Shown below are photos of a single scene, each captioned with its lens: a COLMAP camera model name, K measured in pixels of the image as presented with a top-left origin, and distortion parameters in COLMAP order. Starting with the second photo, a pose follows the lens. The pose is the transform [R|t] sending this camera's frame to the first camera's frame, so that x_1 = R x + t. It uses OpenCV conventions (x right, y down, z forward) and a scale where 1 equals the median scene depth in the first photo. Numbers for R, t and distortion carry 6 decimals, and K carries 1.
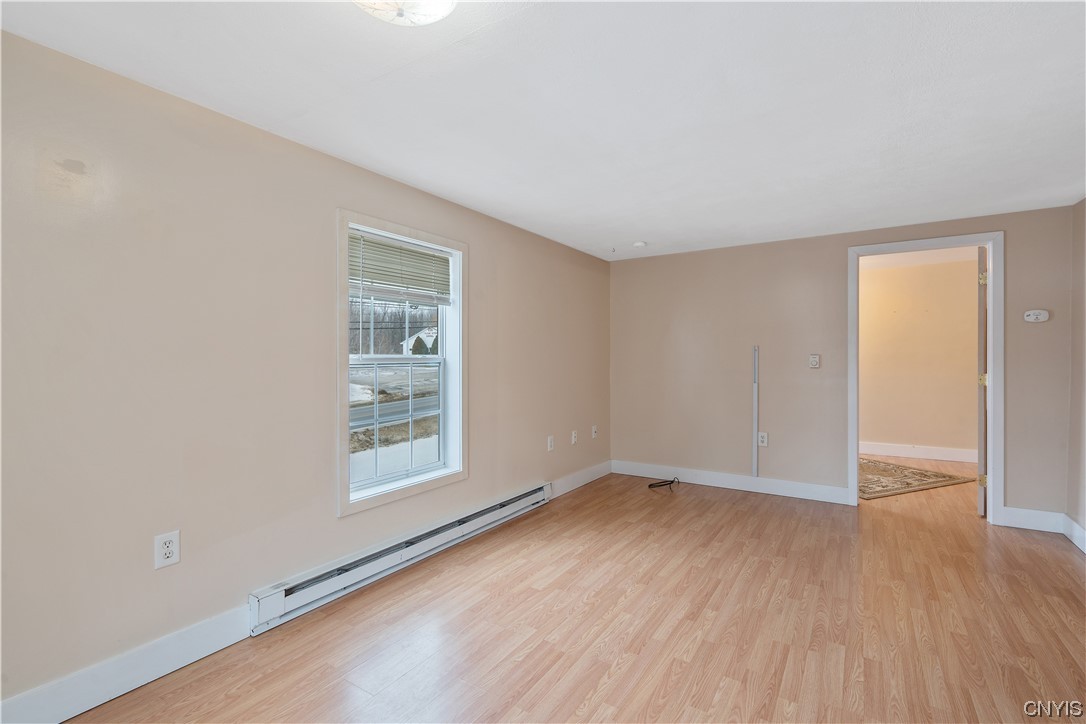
lens RADIAL K [[494.6, 0, 538.1], [0, 494.6, 355.8], [0, 0, 1]] dist [-0.002482, 0.000441]
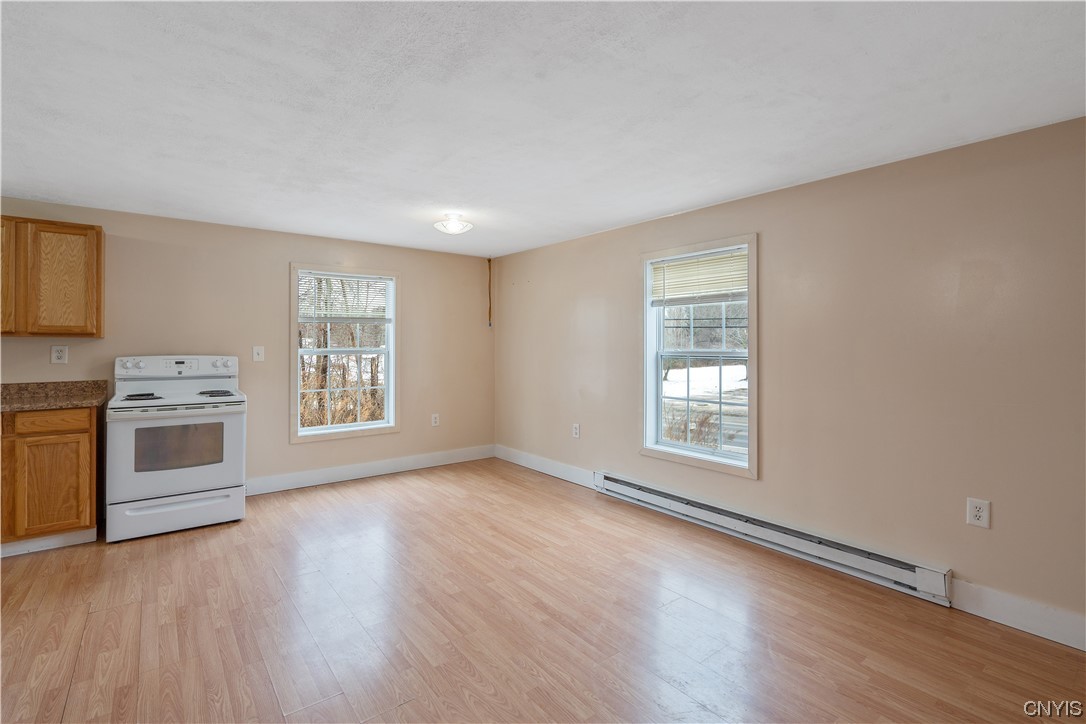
lens RADIAL K [[498.2, 0, 545.0], [0, 498.2, 341.1], [0, 0, 1]] dist [-0.003208, 0.000450]
pose [[-0.317592, -0.012330, -0.948147, 0.989937], [-0.002727, 0.999923, -0.012089, -0.005247], [0.948224, -0.001254, -0.317601, 1.023926]]
